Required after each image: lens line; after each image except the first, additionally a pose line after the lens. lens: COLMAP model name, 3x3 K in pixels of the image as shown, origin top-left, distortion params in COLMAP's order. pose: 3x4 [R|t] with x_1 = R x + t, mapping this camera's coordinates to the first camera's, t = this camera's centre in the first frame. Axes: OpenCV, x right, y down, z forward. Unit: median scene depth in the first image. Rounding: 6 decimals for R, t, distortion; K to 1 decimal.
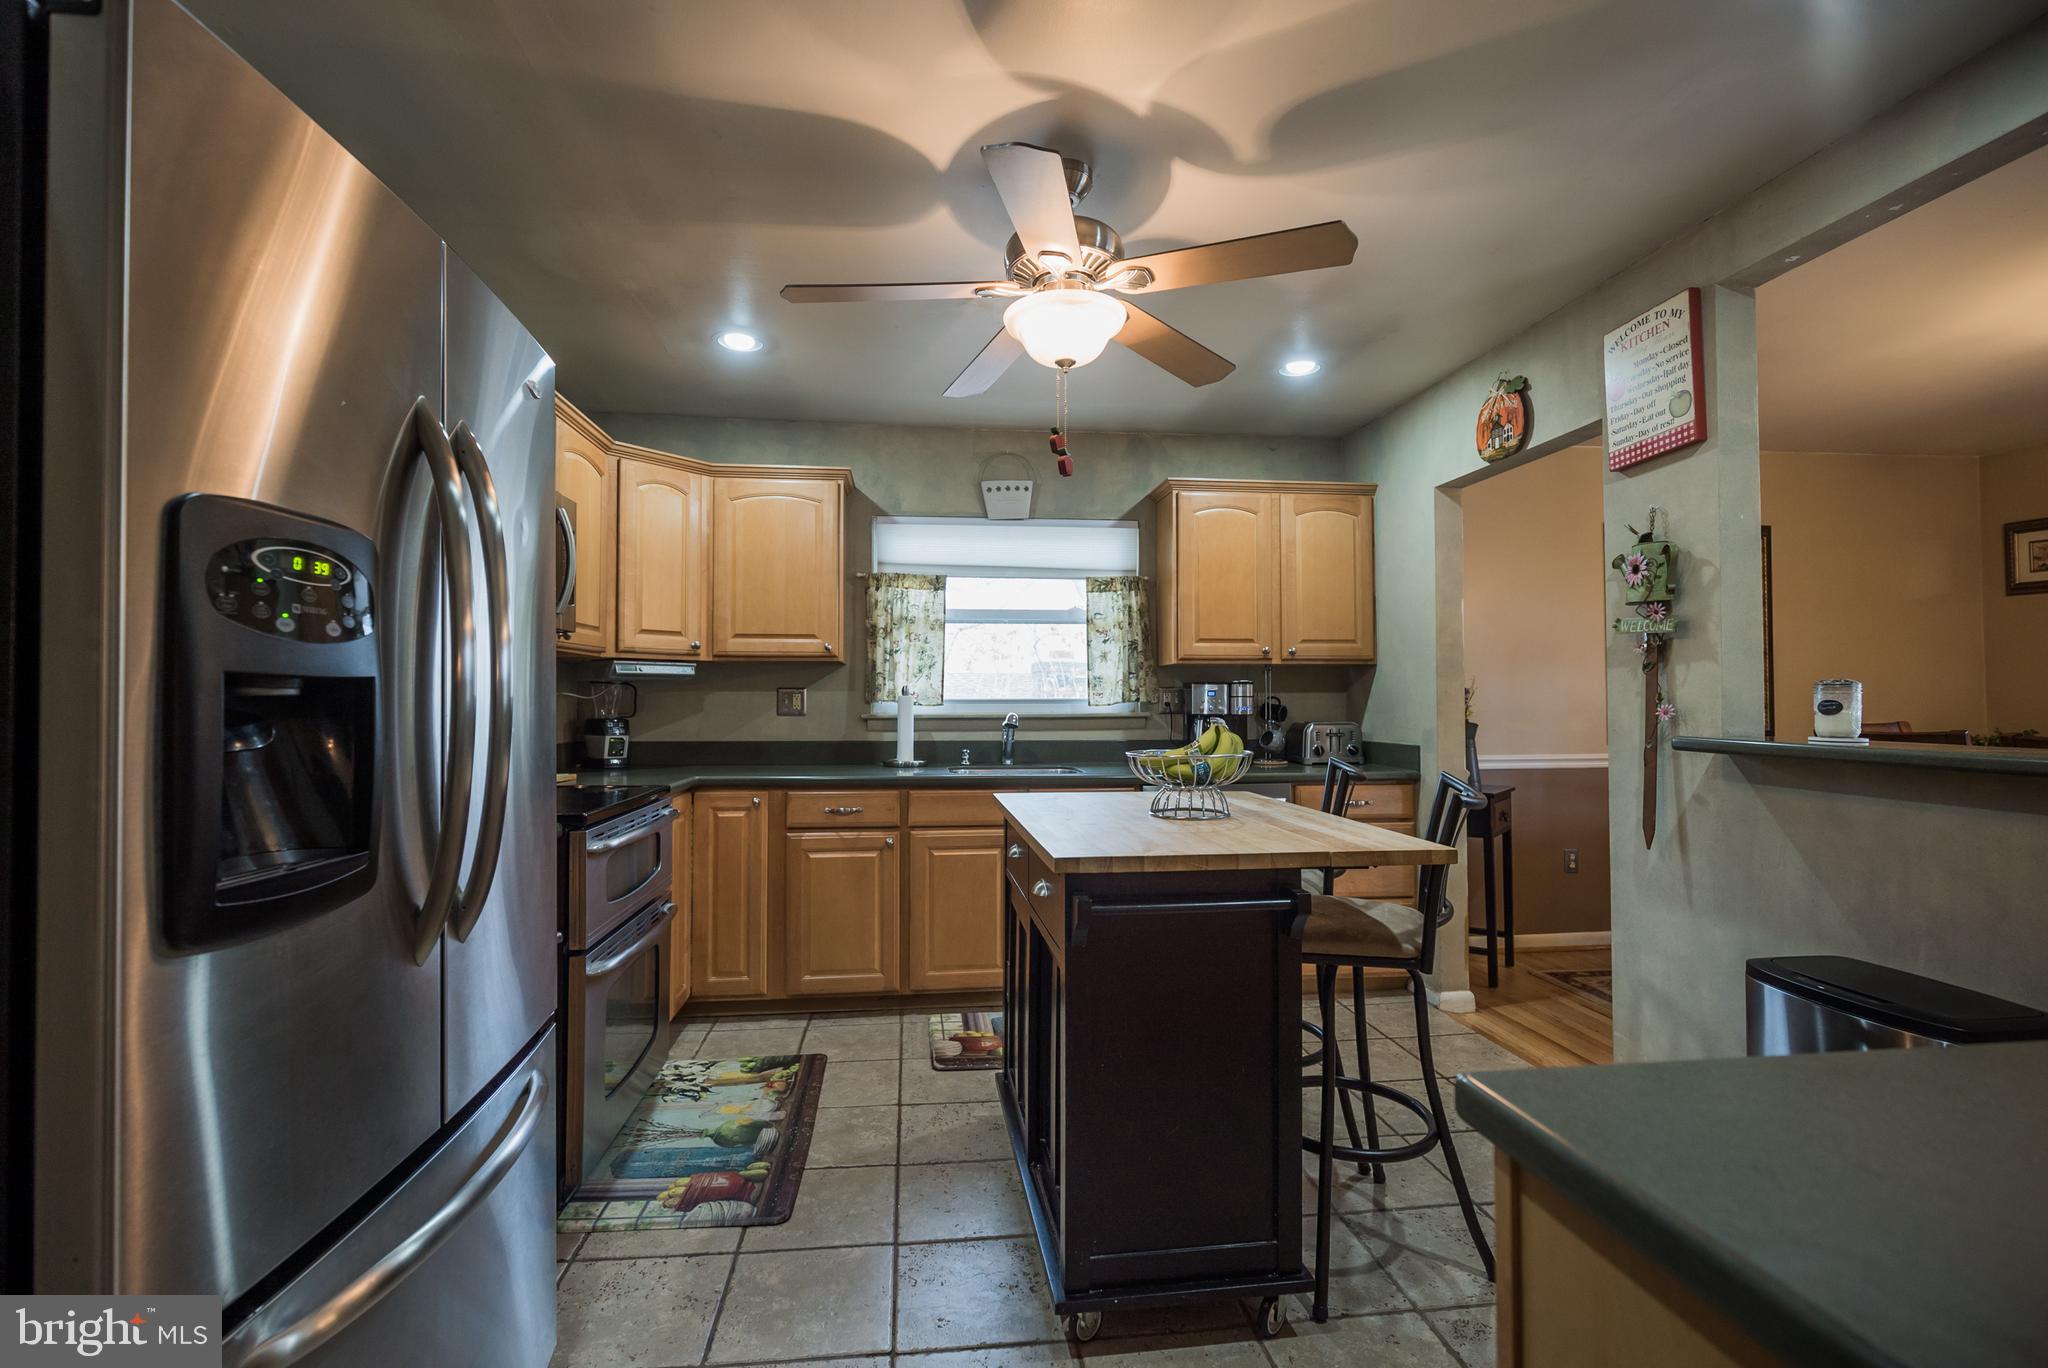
lens RADIAL K [[920.0, 0, 1023.9], [0, 920.0, 676.5], [0, 0, 1]] dist [-0.001027, -0.001284]
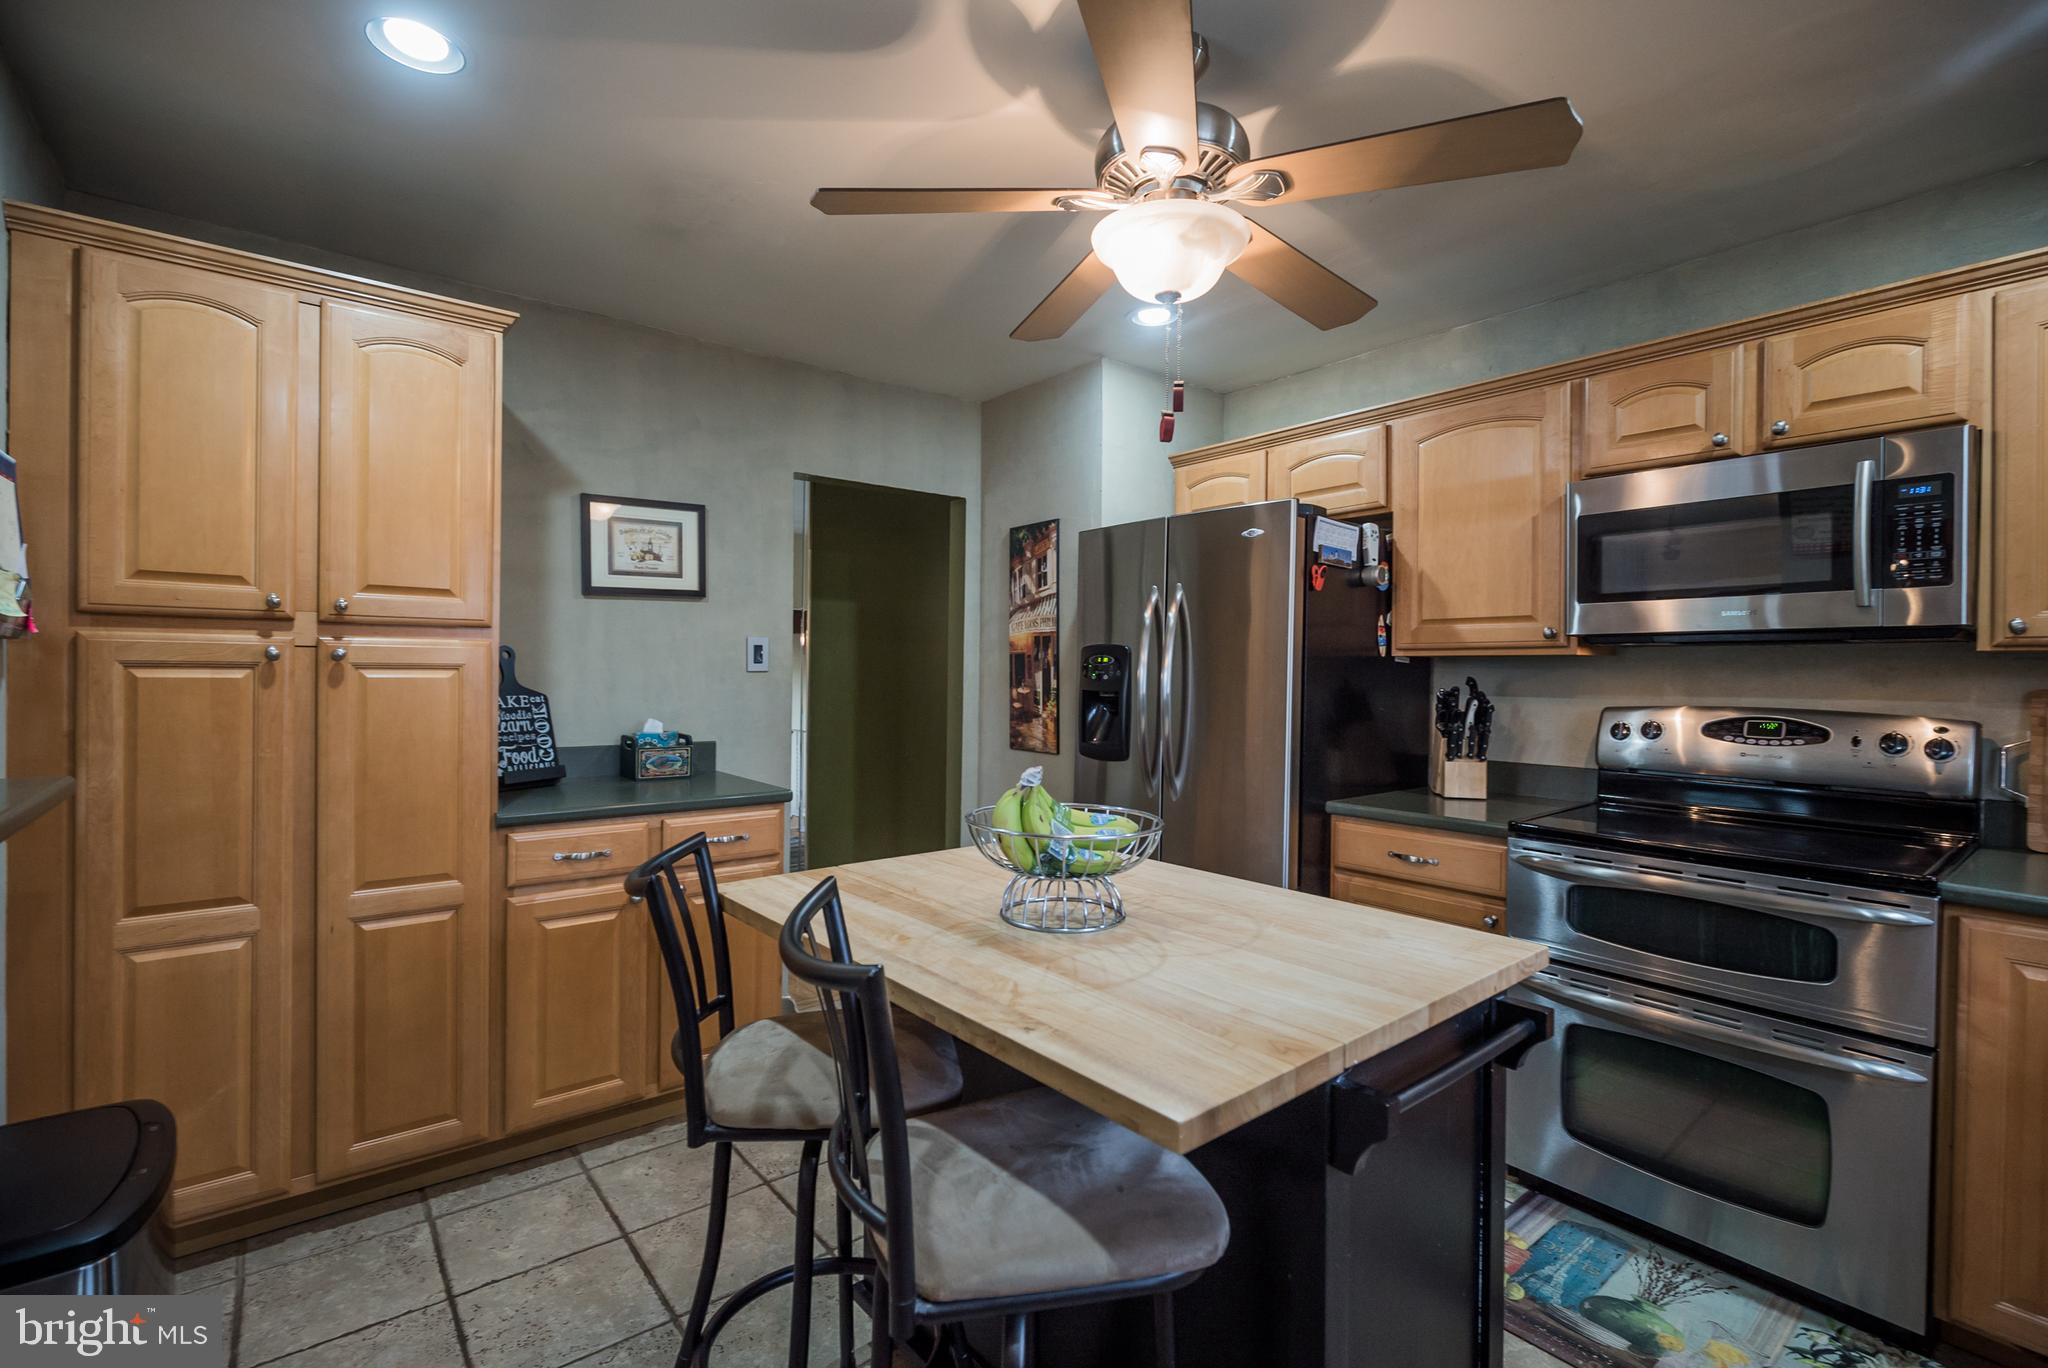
lens RADIAL K [[920.0, 0, 1020.7], [0, 920.0, 677.4], [0, 0, 1]] dist [-0.001027, -0.001284]
pose [[-0.847045, -0.003312, -0.531511, 0.327317], [0.002224, 0.999950, -0.009775, -0.004587], [0.531516, -0.009462, -0.846995, 0.920015]]
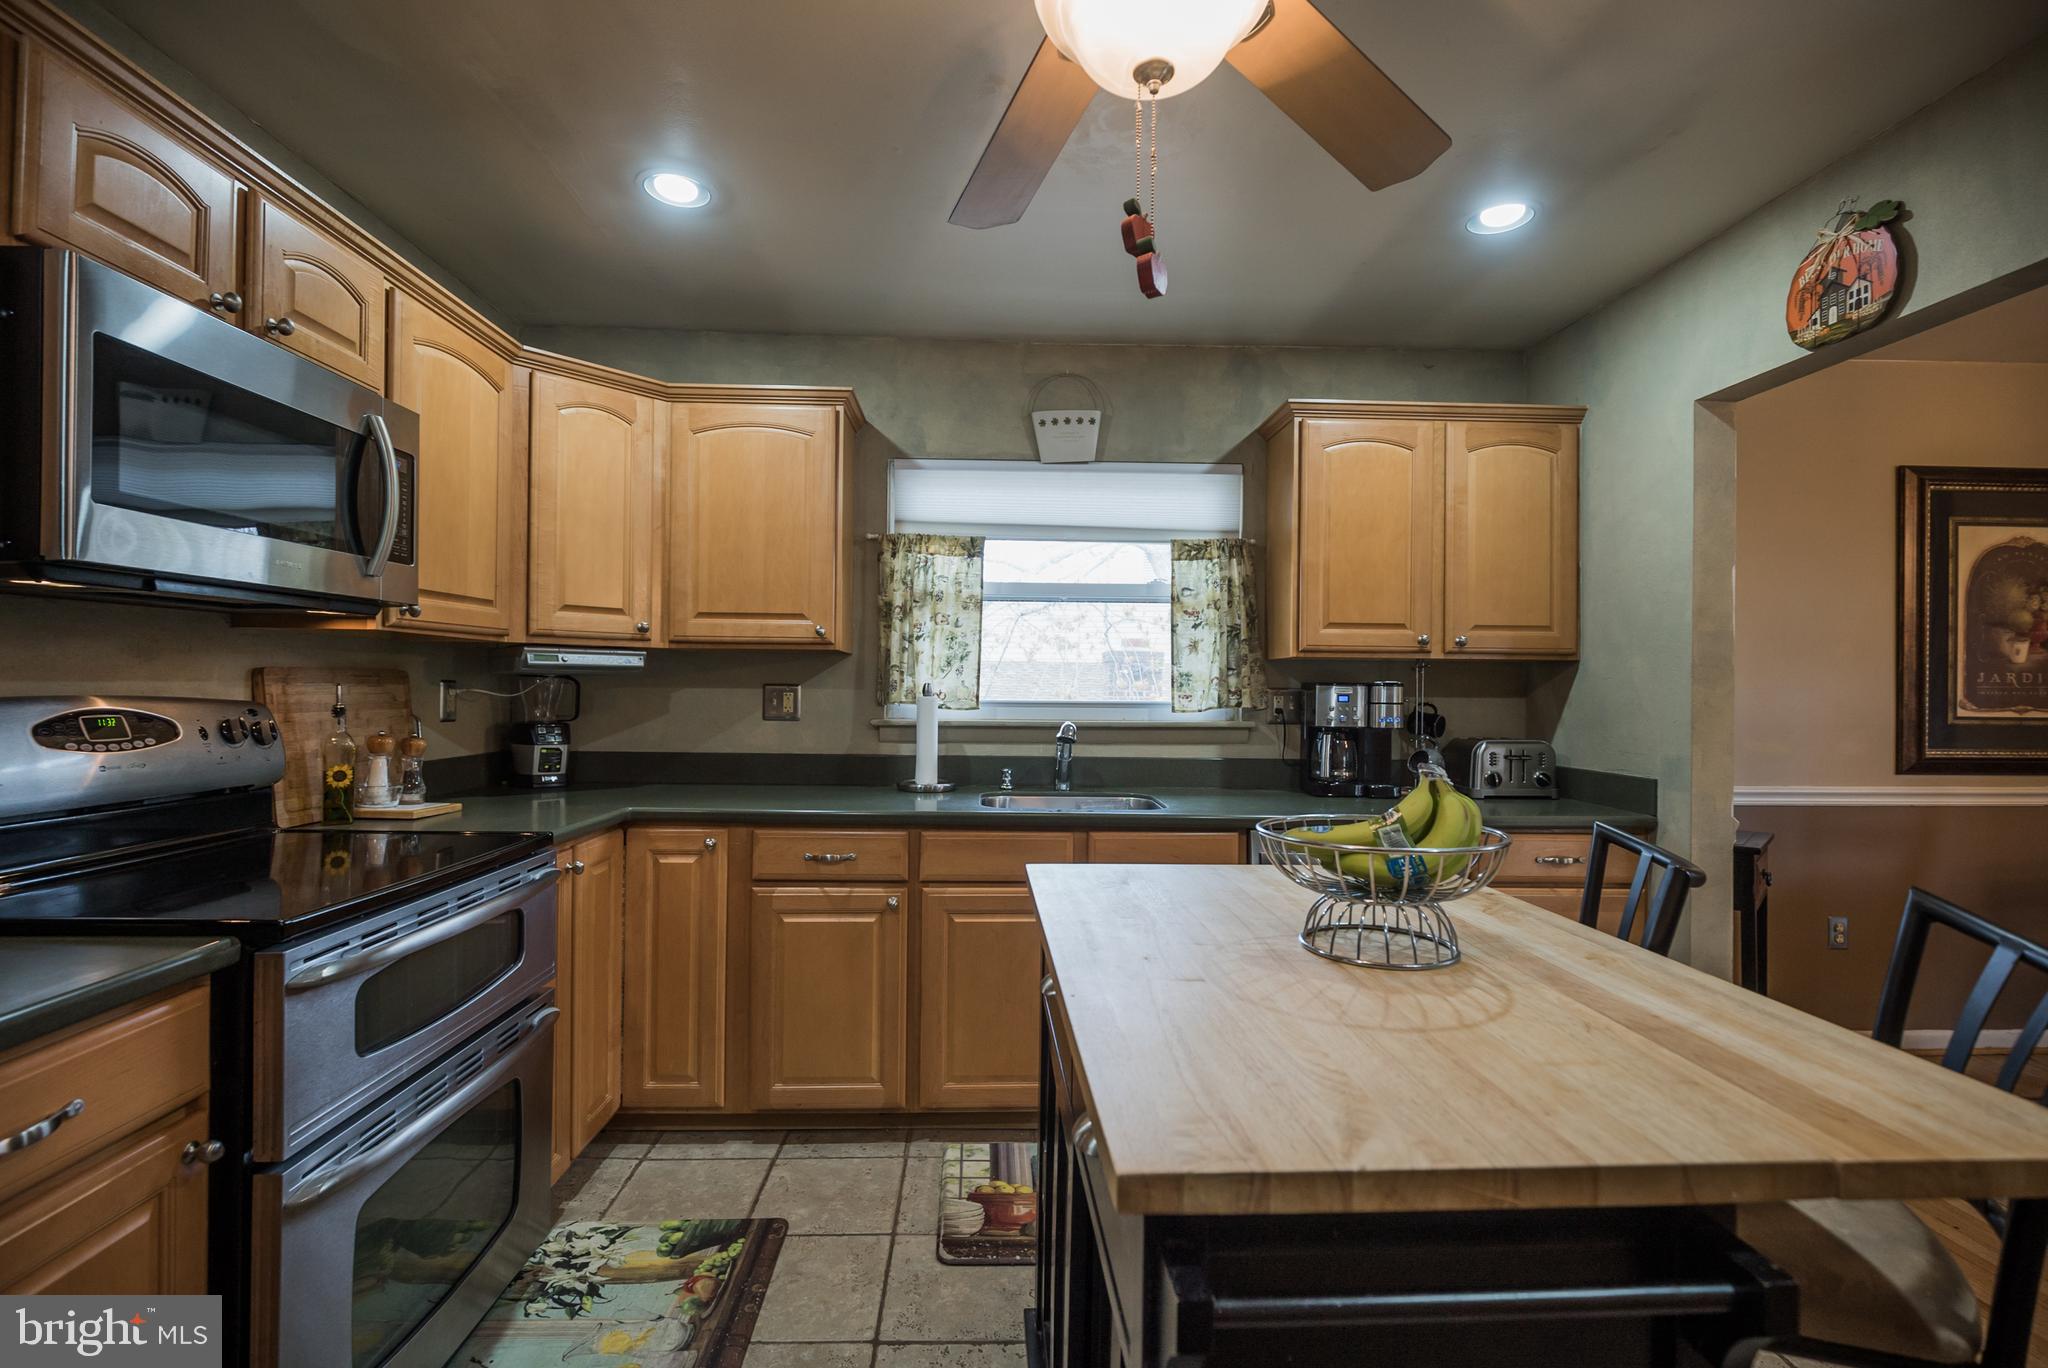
lens RADIAL K [[920.0, 0, 1023.5], [0, 920.0, 683.6], [0, 0, 1]] dist [-0.001027, -0.001284]
pose [[0.996791, 0.011280, -0.079248, 0.009818], [-0.009618, 0.999726, 0.021326, -0.006965], [0.079467, -0.020495, 0.996627, 0.275615]]
